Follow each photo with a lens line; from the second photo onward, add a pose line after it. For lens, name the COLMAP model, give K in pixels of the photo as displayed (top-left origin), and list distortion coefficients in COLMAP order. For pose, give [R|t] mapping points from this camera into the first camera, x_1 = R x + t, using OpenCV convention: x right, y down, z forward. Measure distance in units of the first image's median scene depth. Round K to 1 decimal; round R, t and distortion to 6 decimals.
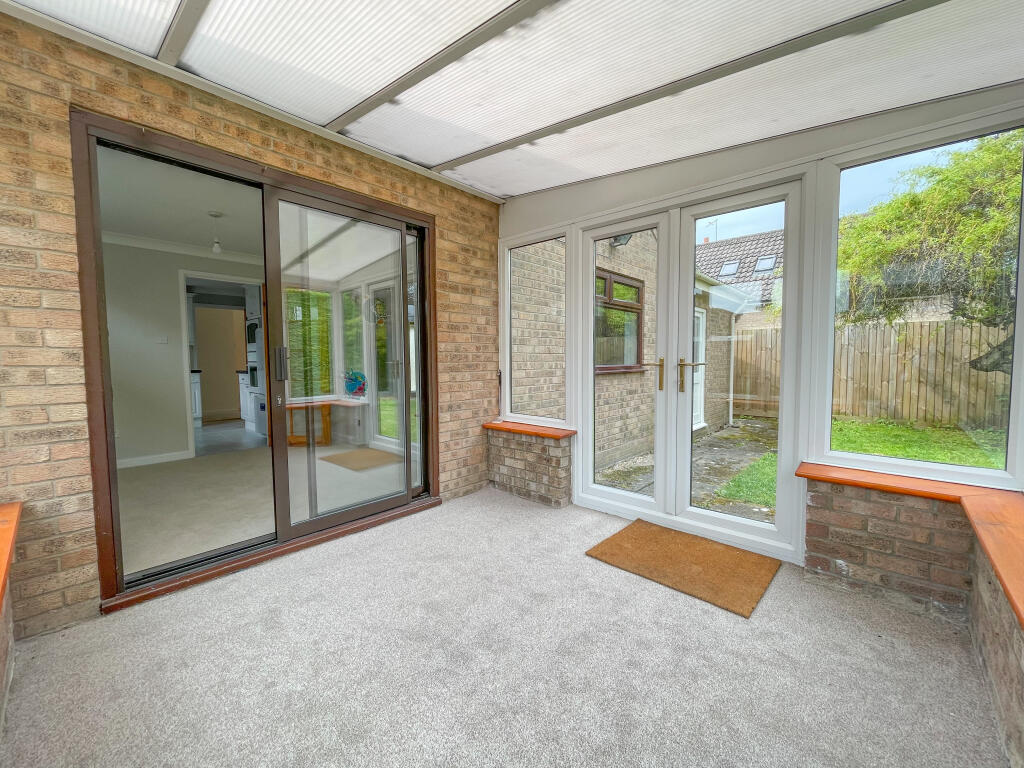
lens RADIAL K [[412.2, 0, 510.8], [0, 412.2, 383.0], [0, 0, 1]] dist [-0.002329, -0.000220]
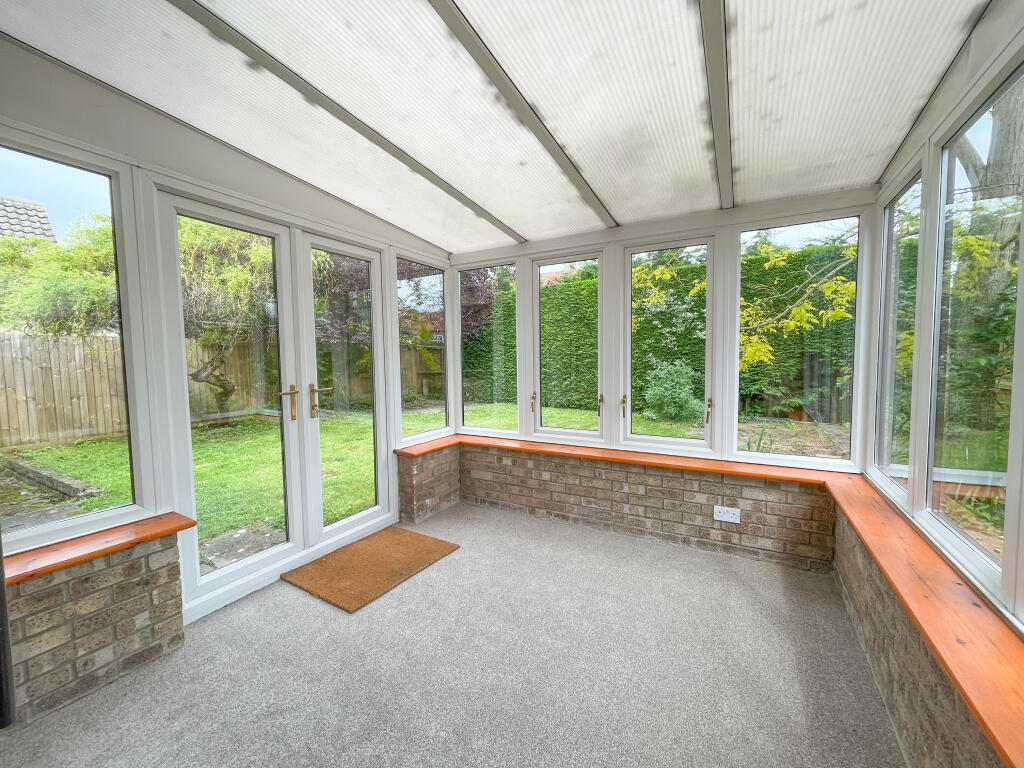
lens RADIAL K [[412.2, 0, 515.1], [0, 412.2, 383.1], [0, 0, 1]] dist [-0.002329, -0.000220]
pose [[-0.228611, -0.053200, 0.972063, -0.627360], [0.073659, 0.994698, 0.071762, -0.092897], [-0.970727, 0.088007, -0.223480, 0.713714]]
